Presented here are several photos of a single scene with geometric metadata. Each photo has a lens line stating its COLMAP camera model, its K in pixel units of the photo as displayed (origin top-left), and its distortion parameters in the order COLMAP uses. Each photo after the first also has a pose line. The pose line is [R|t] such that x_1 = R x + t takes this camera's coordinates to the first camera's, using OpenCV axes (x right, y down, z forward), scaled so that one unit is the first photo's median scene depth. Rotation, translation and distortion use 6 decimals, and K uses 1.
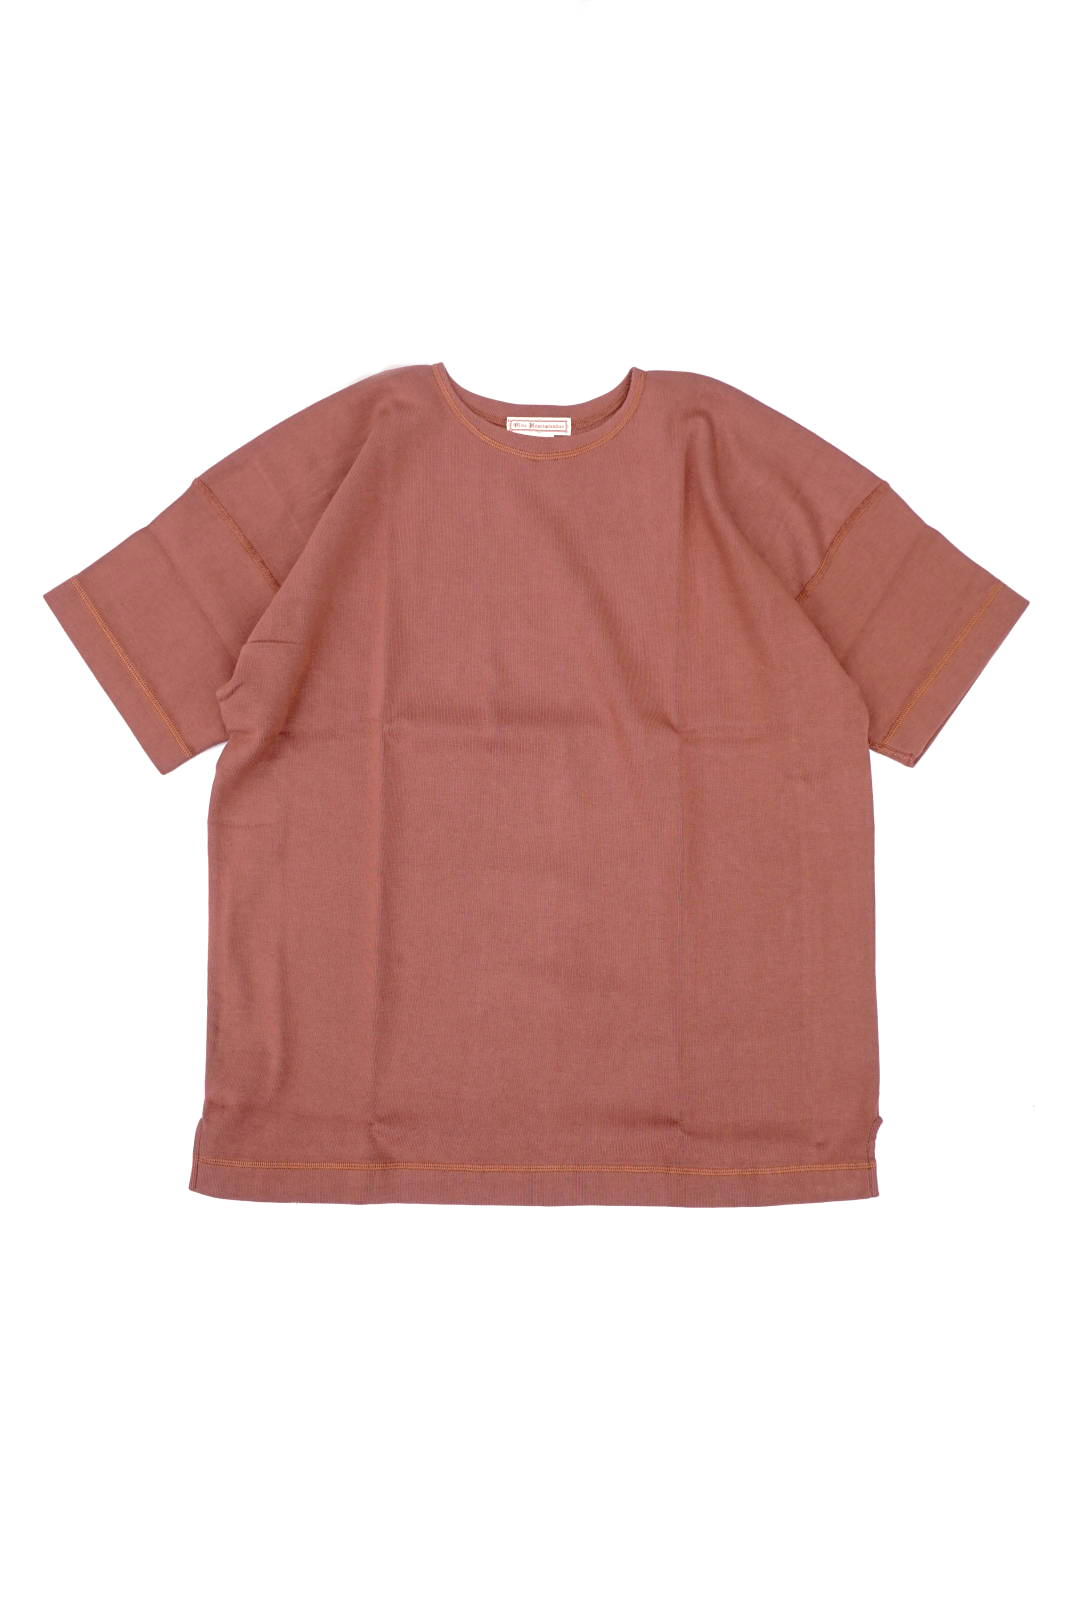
lens RADIAL K [[1404.9, 0, 531.8], [0, 1404.9, 800.7], [0, 0, 1]] dist [-0.006698, -0.001134]
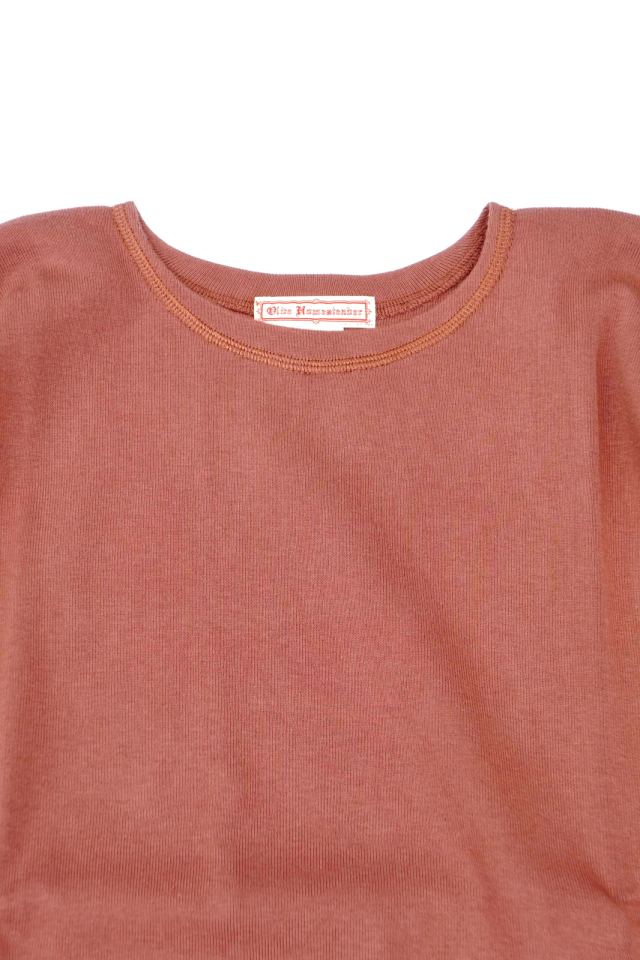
lens RADIAL K [[1977.3, 0, 315.4], [0, 1977.3, 482.1], [0, 0, 1]] dist [0.291002, 0.000000]
pose [[0.999820, -0.018173, -0.005391, 0.008252], [0.016160, 0.965811, -0.258743, -0.011605], [0.009909, 0.258609, 0.965931, 0.298484]]
